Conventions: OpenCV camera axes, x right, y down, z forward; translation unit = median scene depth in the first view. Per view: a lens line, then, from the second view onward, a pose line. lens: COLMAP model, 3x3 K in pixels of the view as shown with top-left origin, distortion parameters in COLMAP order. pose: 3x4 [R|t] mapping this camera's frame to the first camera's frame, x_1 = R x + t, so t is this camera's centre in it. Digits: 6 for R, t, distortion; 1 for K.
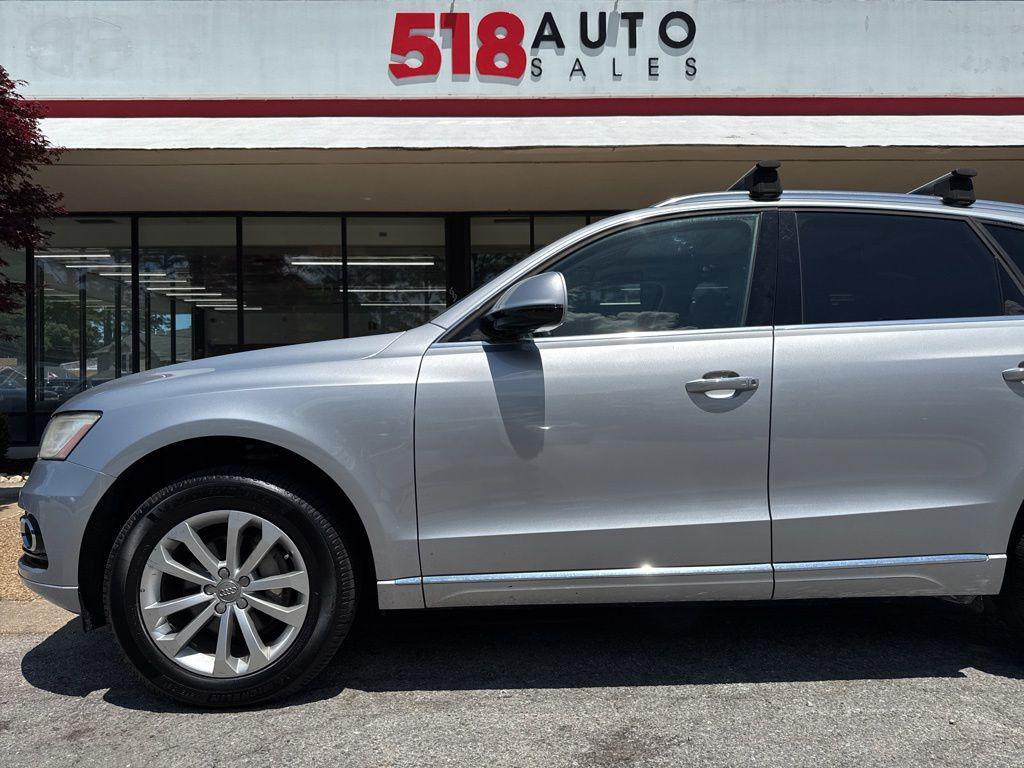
lens RADIAL K [[715.1, 0, 513.8], [0, 715.1, 380.1], [0, 0, 1]] dist [0.068635, -0.091392]
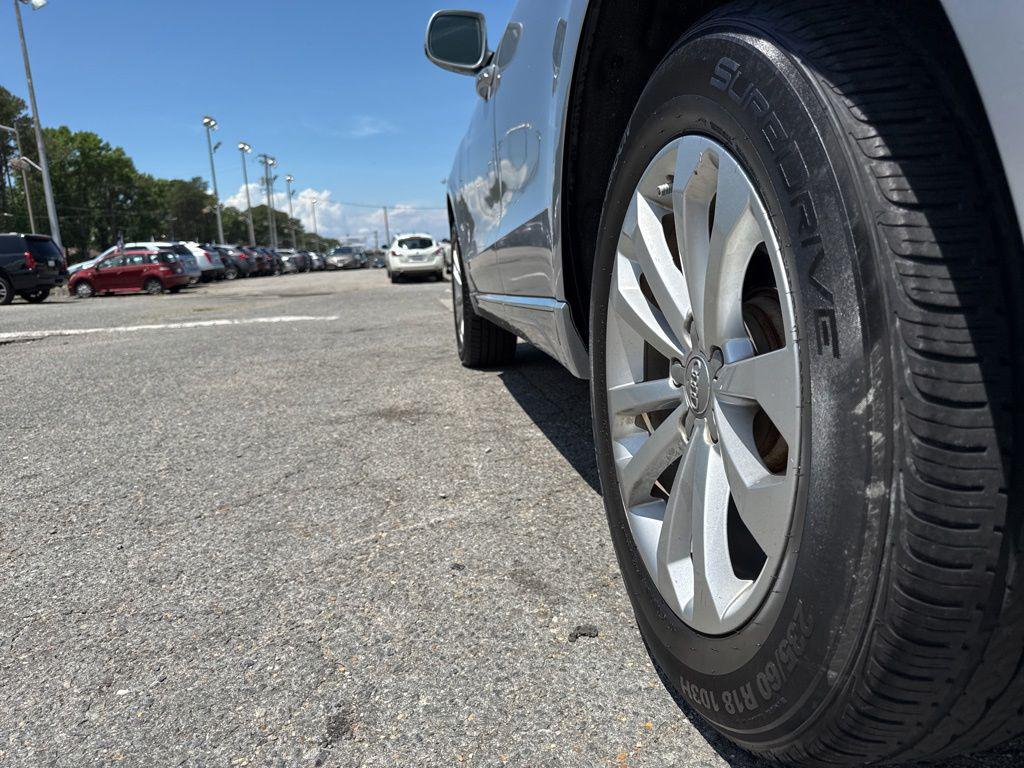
lens RADIAL K [[727.5, 0, 512.7], [0, 727.5, 390.2], [0, 0, 1]] dist [0.065140, -0.088910]
pose [[0.118483, 0.180961, -0.976327, 0.886508], [0.072534, 0.979049, 0.190268, 0.146121], [0.990303, -0.093361, 0.102875, 0.661101]]
